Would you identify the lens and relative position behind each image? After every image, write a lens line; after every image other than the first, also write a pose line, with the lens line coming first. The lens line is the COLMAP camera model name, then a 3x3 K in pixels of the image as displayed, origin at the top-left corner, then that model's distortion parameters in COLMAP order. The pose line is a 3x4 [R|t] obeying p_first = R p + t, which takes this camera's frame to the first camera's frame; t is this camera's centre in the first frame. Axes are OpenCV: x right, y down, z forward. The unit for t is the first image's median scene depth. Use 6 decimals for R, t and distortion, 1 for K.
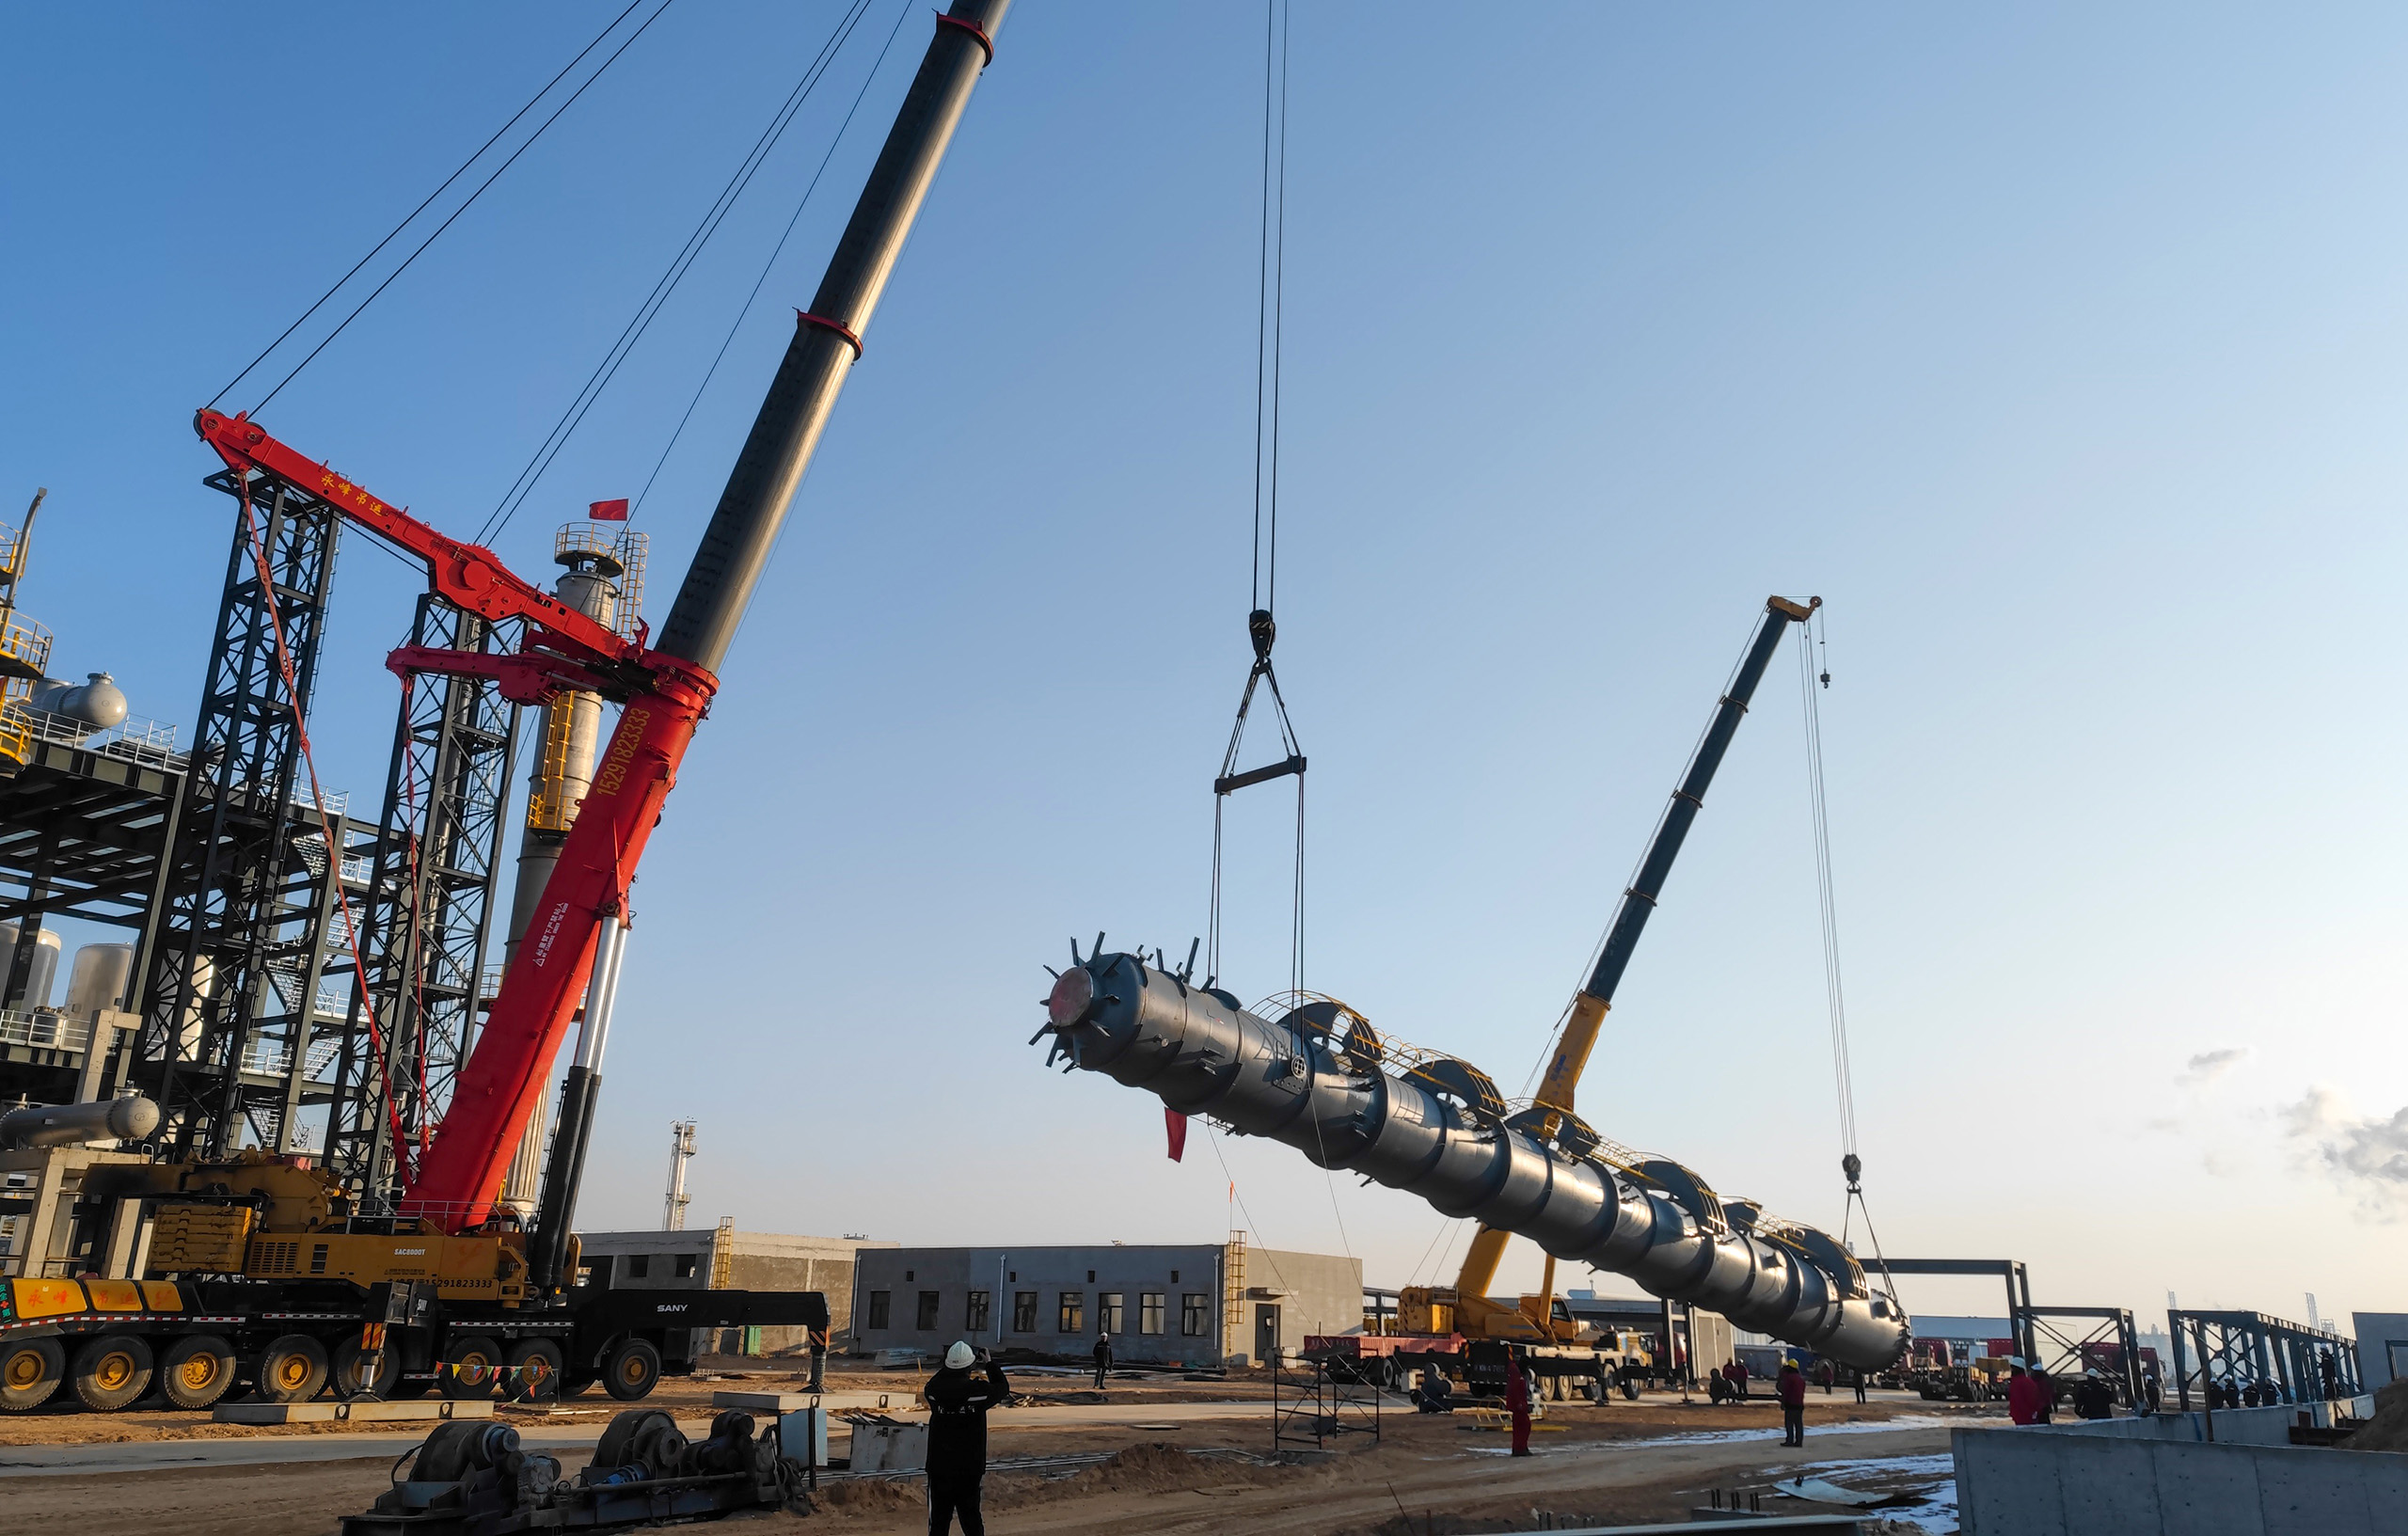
lens RADIAL K [[1879.4, 0, 1204.0], [0, 1879.4, 768.0], [0, 0, 1]] dist [-0.000176, 0.000414]
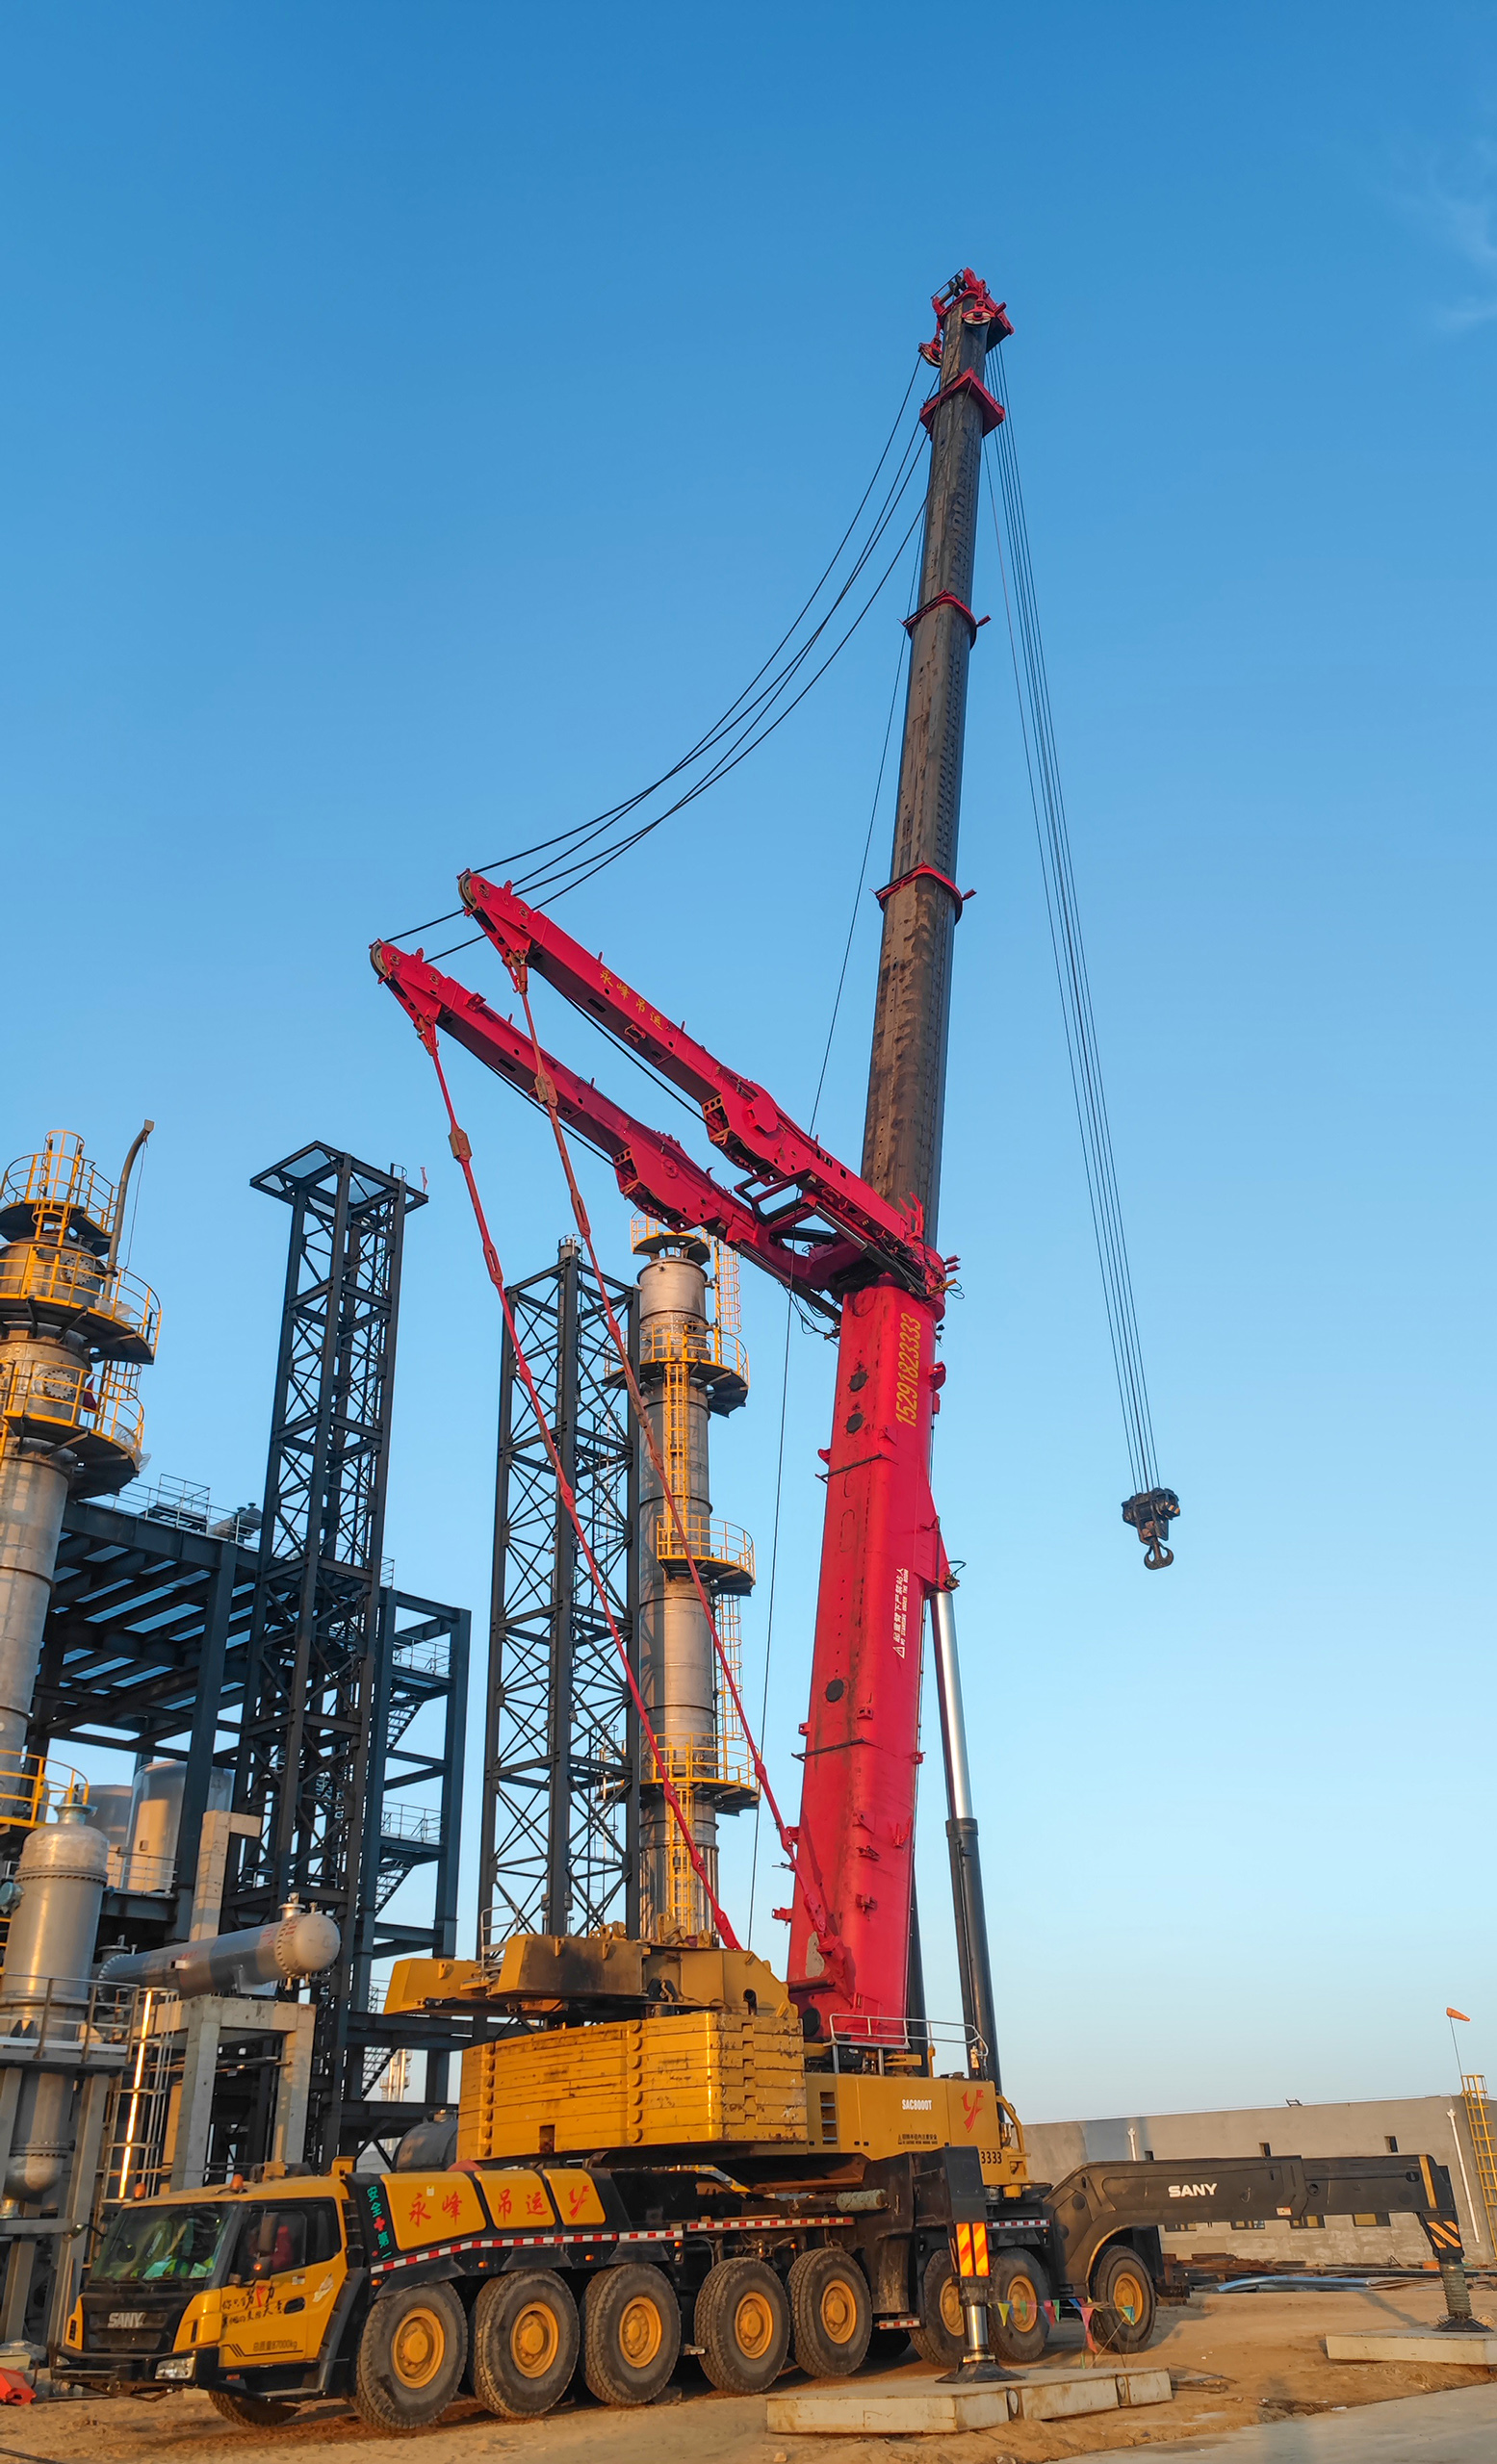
lens RADIAL K [[1843.8, 0, 748.5], [0, 1843.8, 1232.0], [0, 0, 1]] dist [-0.009180, -0.004144]
pose [[0.989192, -0.111861, -0.094799, -0.321413], [0.090115, 0.973806, -0.208762, 0.086929], [0.115668, 0.197963, 0.973361, 0.300530]]
